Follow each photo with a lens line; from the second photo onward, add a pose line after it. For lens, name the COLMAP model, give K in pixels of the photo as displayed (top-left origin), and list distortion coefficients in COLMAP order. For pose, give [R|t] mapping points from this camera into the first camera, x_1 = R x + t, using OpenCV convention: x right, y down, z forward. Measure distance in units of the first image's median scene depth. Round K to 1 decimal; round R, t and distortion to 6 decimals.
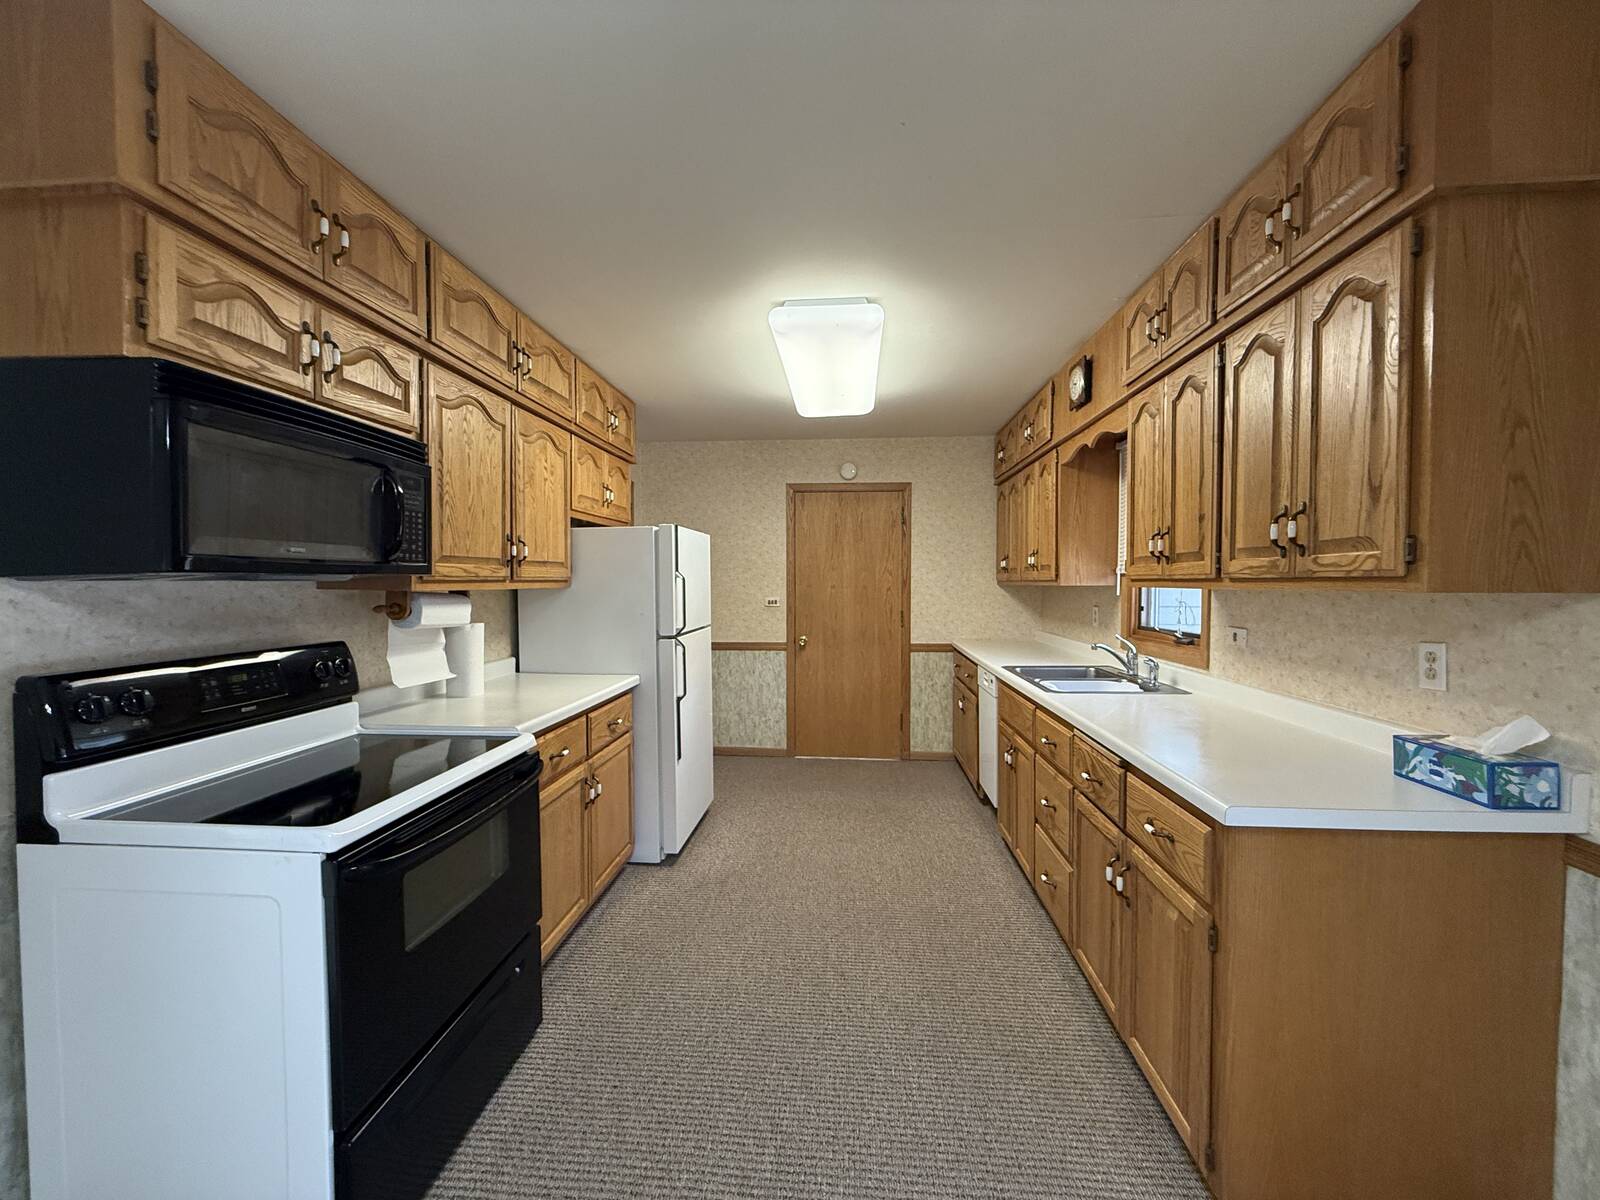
lens RADIAL K [[645.4, 0, 800.0], [0, 645.4, 600.0], [0, 0, 1]] dist [0.009128, -0.000291]
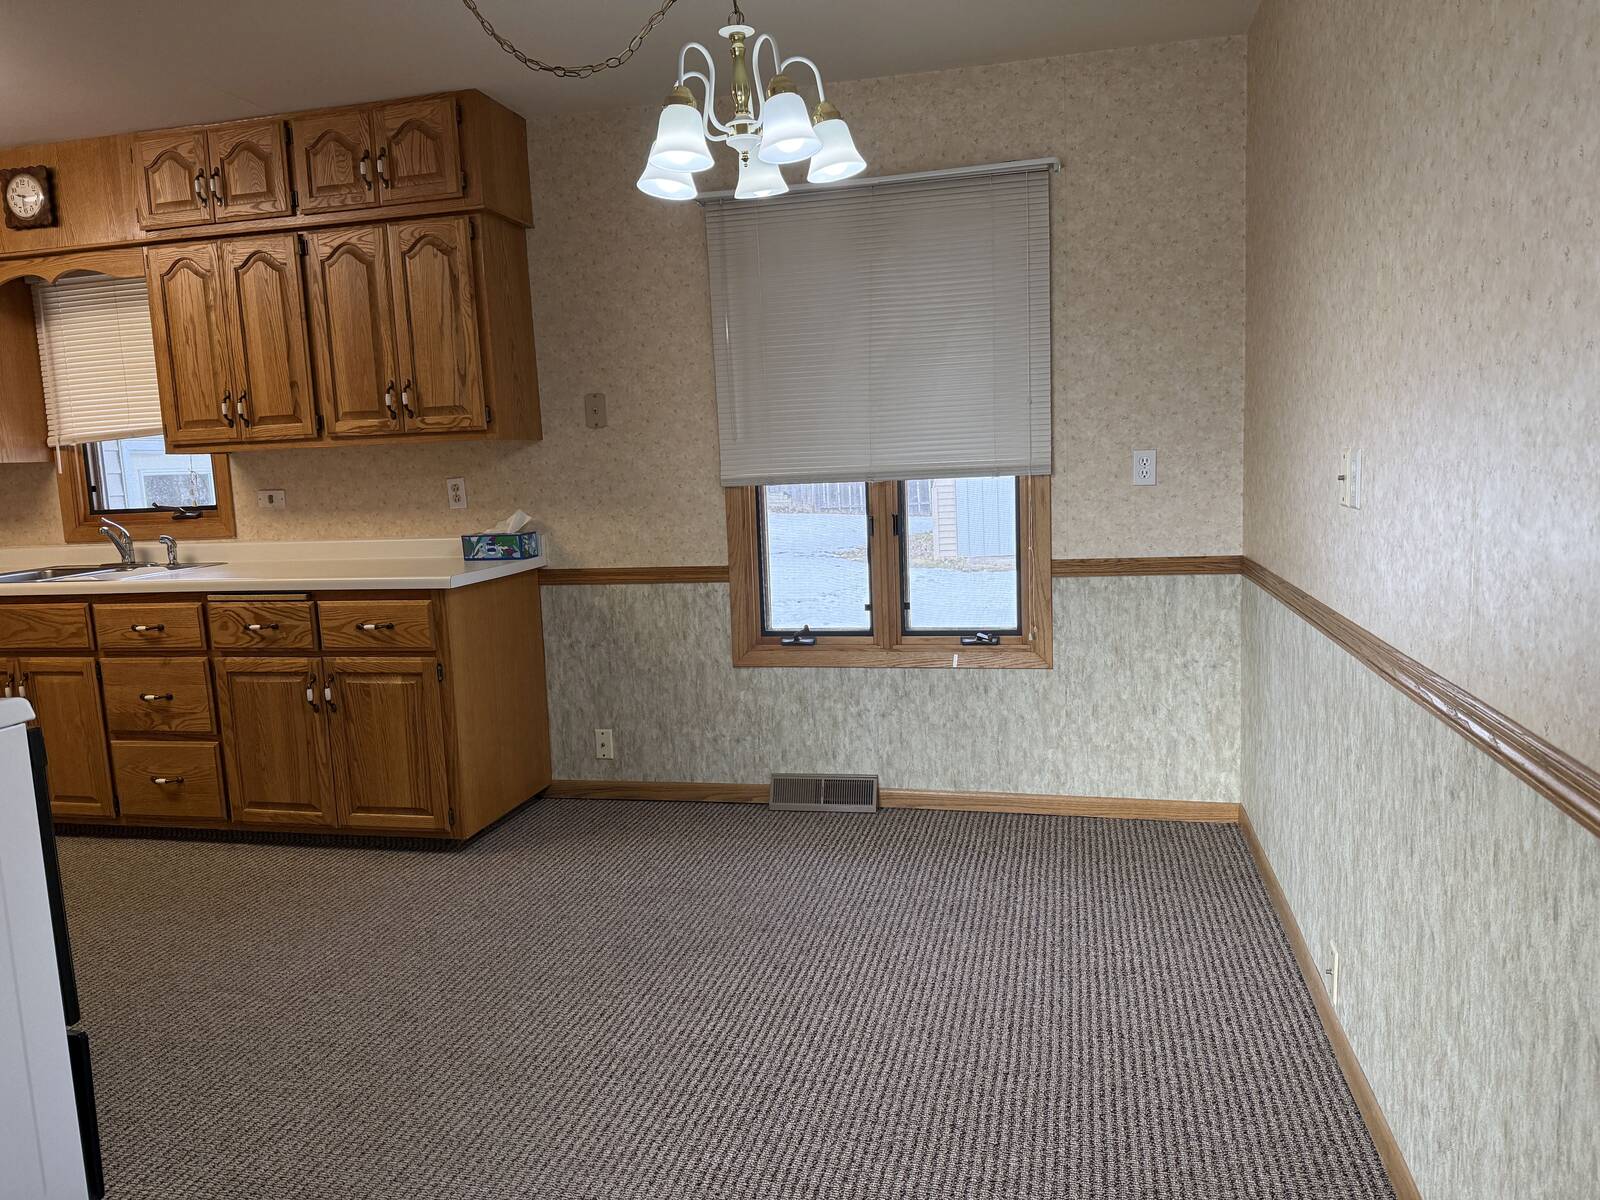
lens RADIAL K [[1109.1, 0, 800.0], [0, 1109.1, 600.0], [0, 0, 1]] dist [0.006728, -0.006341]
pose [[0.166785, -0.133415, 0.976925, -1.523485], [0.066229, 0.990081, 0.123905, 0.082520], [-0.983766, 0.044036, 0.173967, -0.243839]]
